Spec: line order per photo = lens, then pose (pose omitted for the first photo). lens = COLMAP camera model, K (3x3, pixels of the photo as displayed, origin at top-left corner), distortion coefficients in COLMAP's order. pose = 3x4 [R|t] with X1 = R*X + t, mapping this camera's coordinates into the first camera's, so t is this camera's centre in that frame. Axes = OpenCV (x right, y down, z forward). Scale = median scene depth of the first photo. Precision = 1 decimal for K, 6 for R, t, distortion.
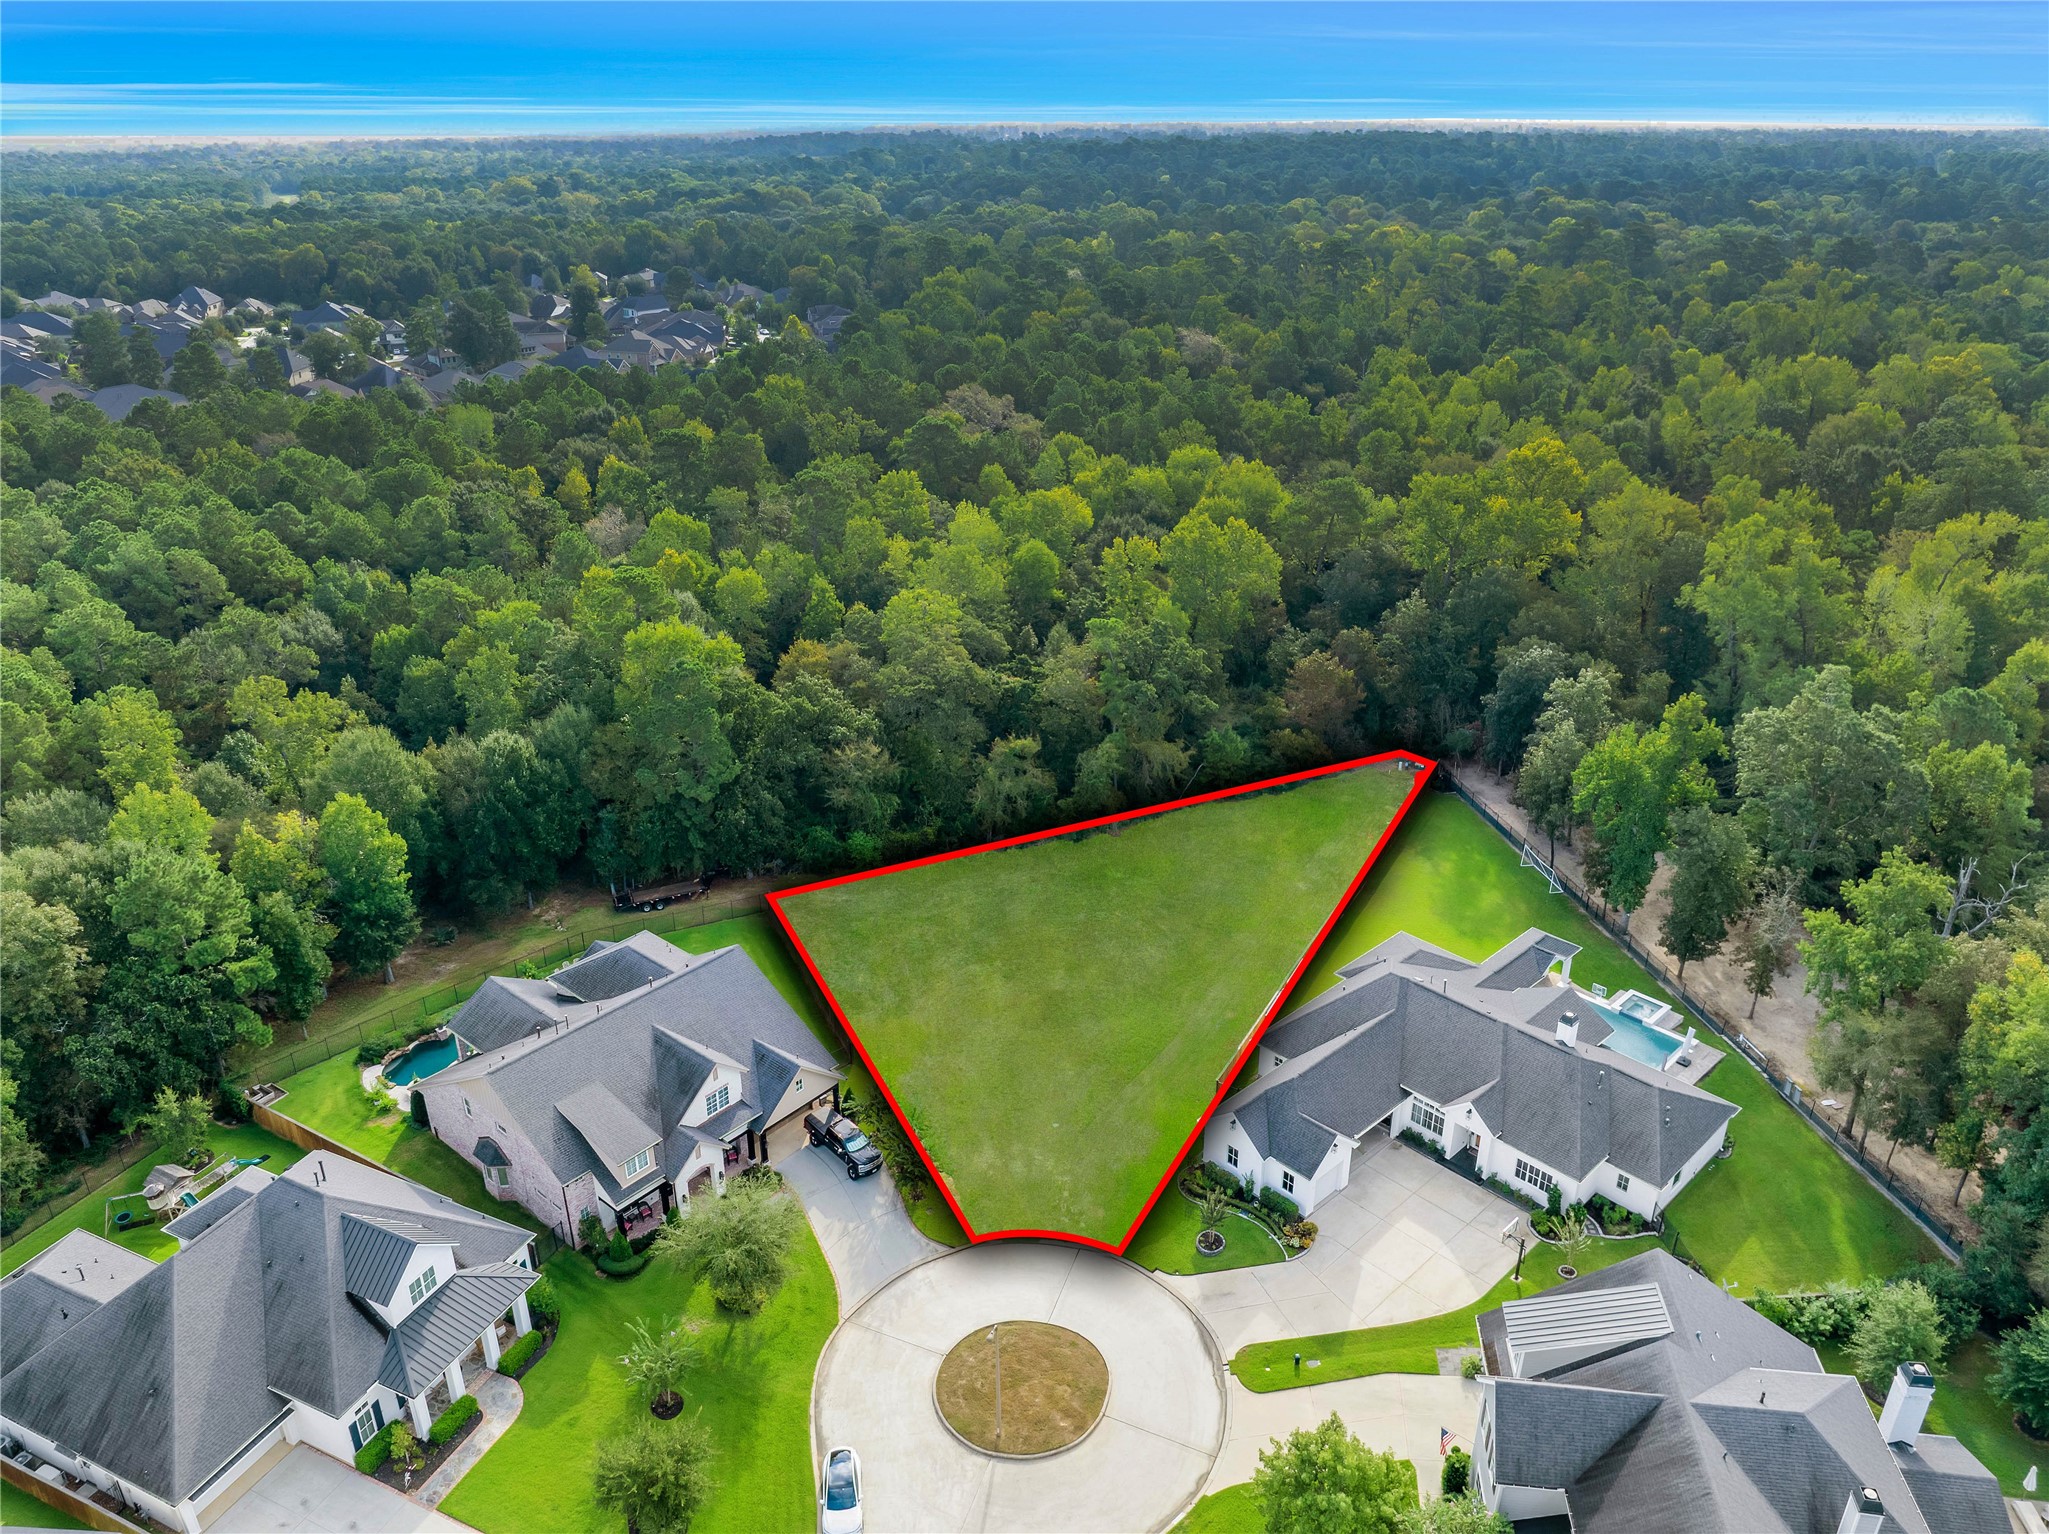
lens RADIAL K [[1440.9, 0, 1027.2], [0, 1440.9, 768.6], [0, 0, 1]] dist [-0.037703, 0.003330]
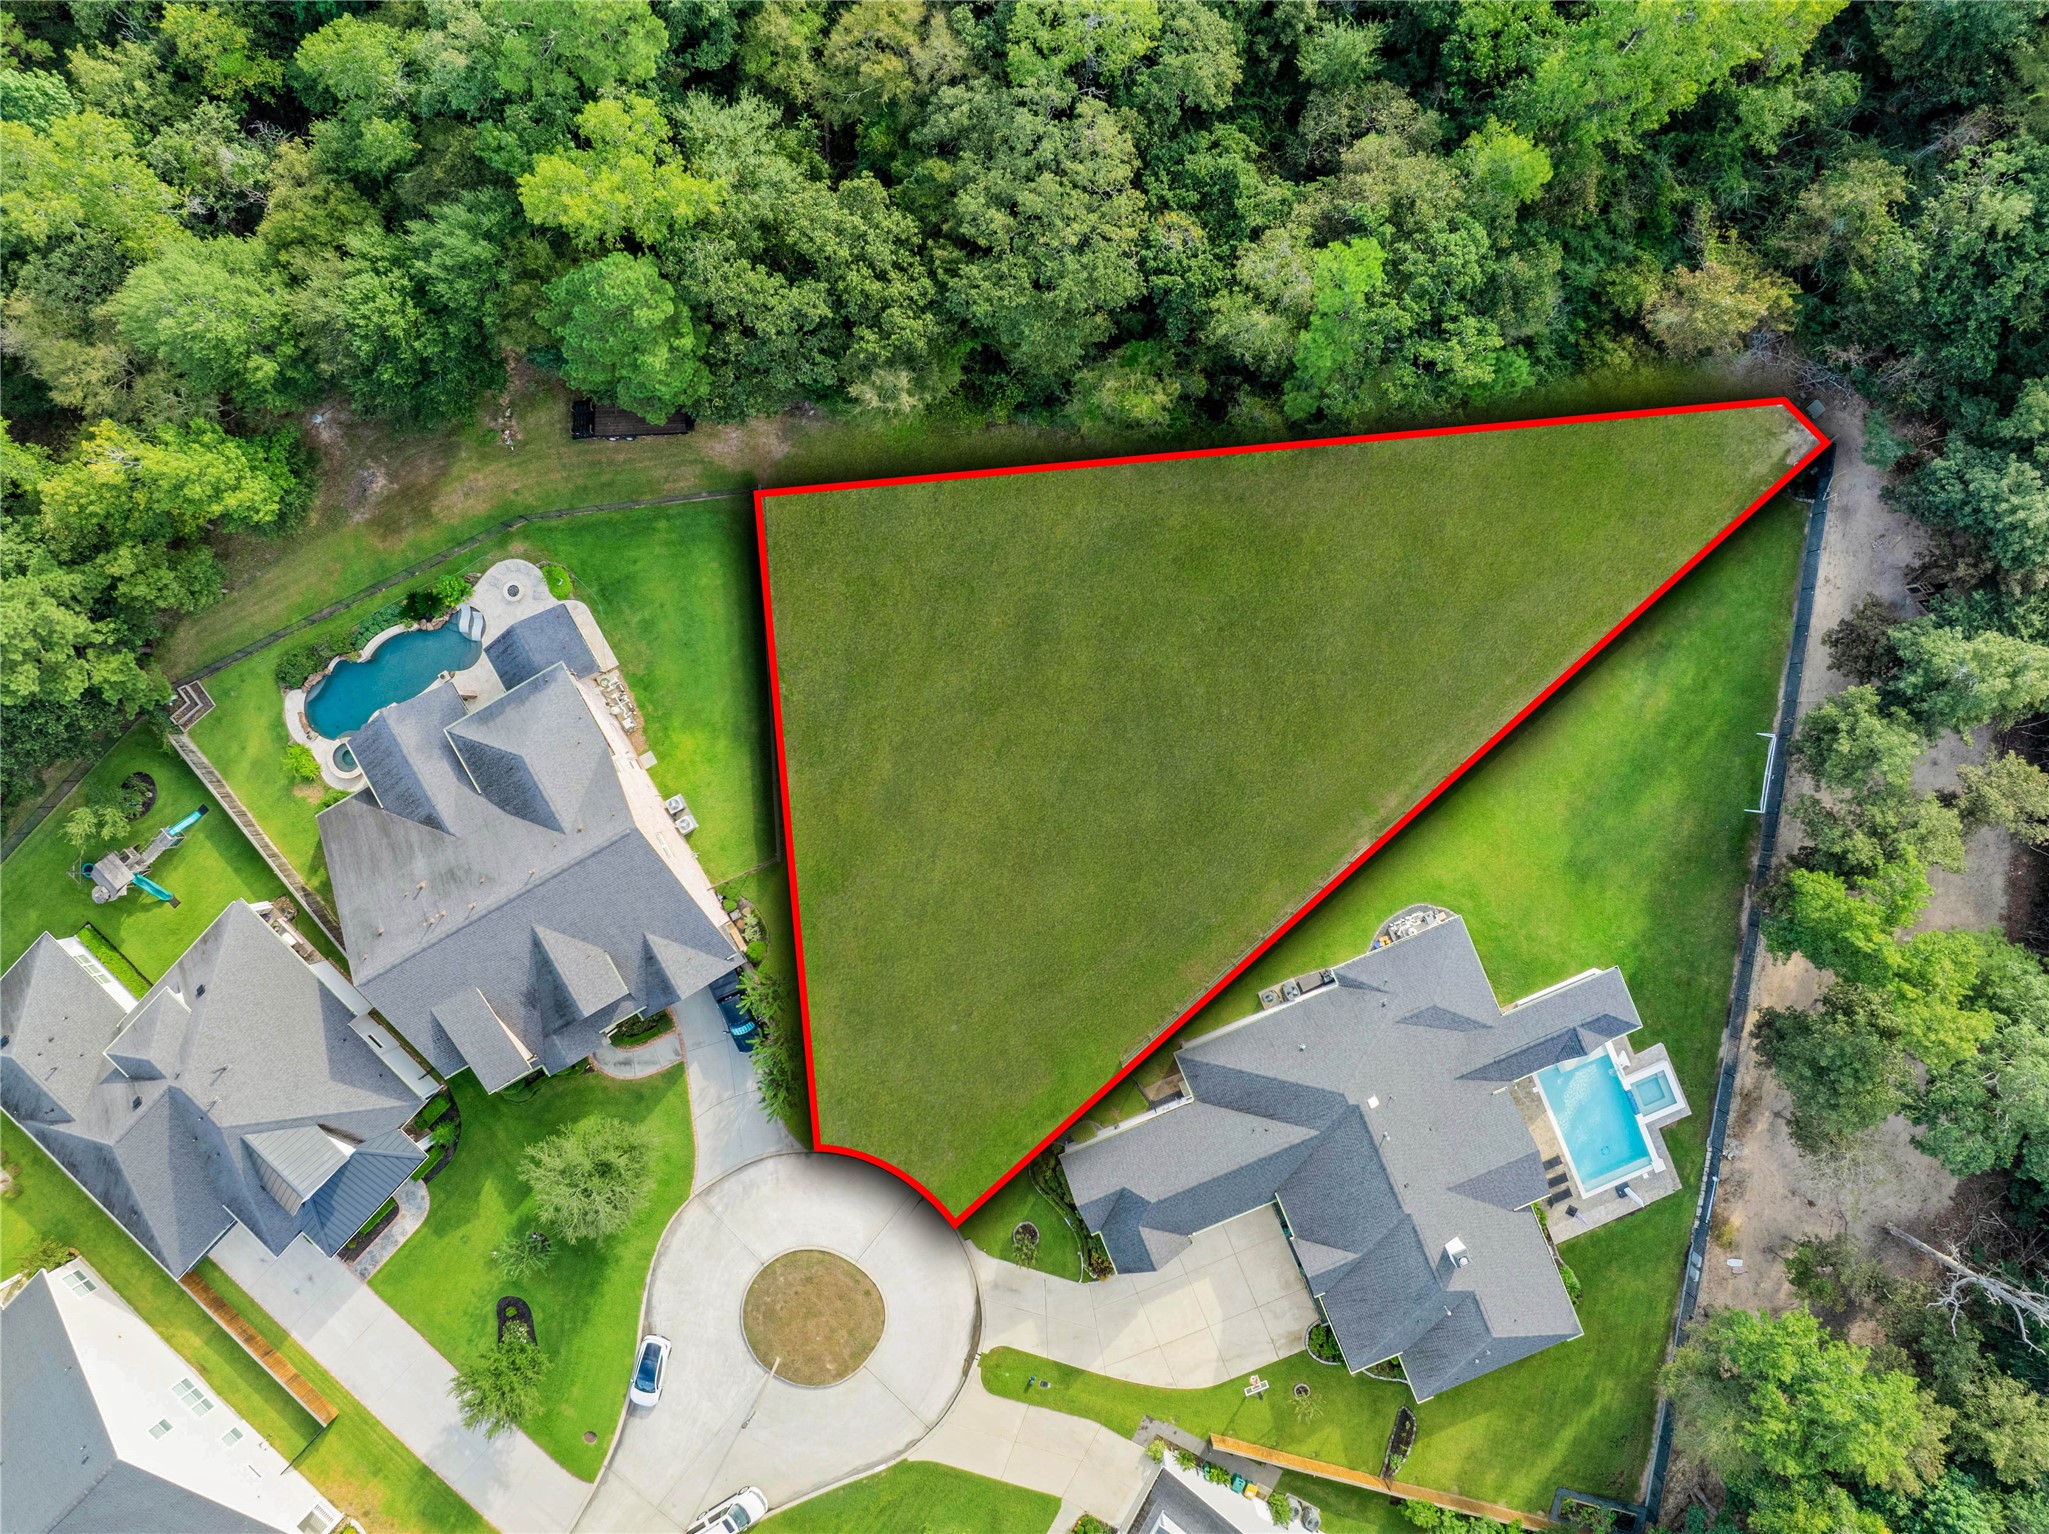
lens RADIAL K [[1440.9, 0, 1018.9], [0, 1440.9, 759.7], [0, 0, 1]] dist [-0.037703, 0.003330]
pose [[0.938824, 0.344336, -0.006517, 0.004638], [-0.132255, 0.377935, 0.916337, -0.756413], [0.317990, -0.859417, 0.400355, 0.818991]]
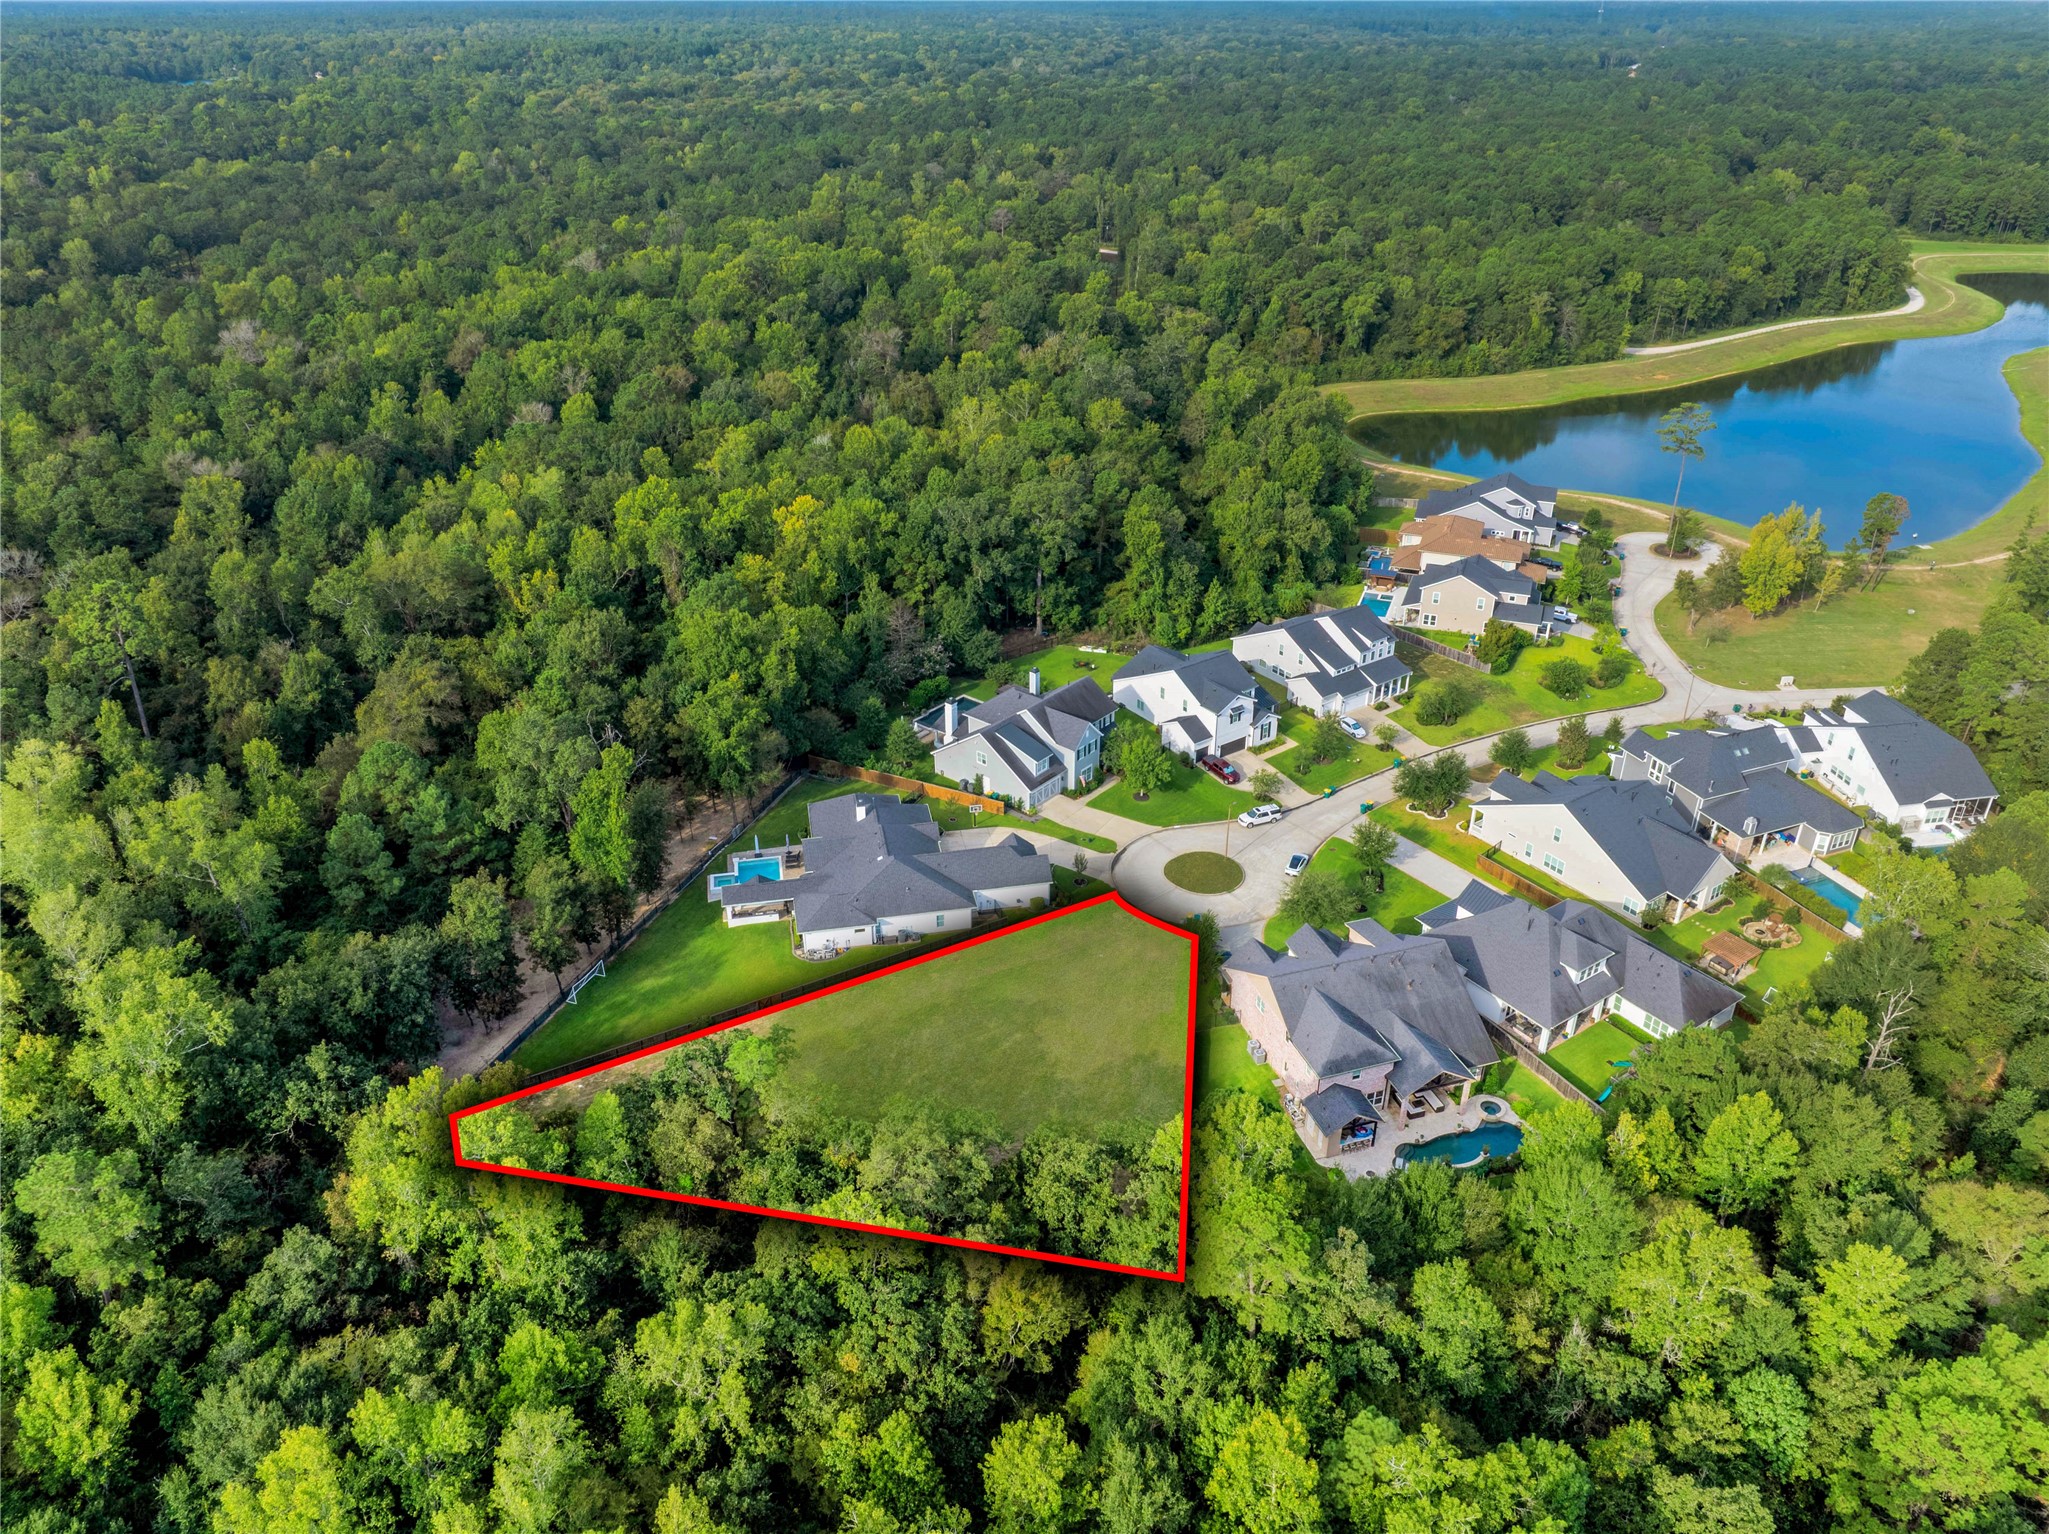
lens RADIAL K [[1440.9, 0, 1013.2], [0, 1440.9, 749.7], [0, 0, 1]] dist [-0.037703, 0.003330]
pose [[-0.845808, -0.245708, 0.473536, -0.642213], [0.229092, 0.634332, 0.738335, -1.184374], [-0.481794, 0.732974, -0.480234, 1.743834]]
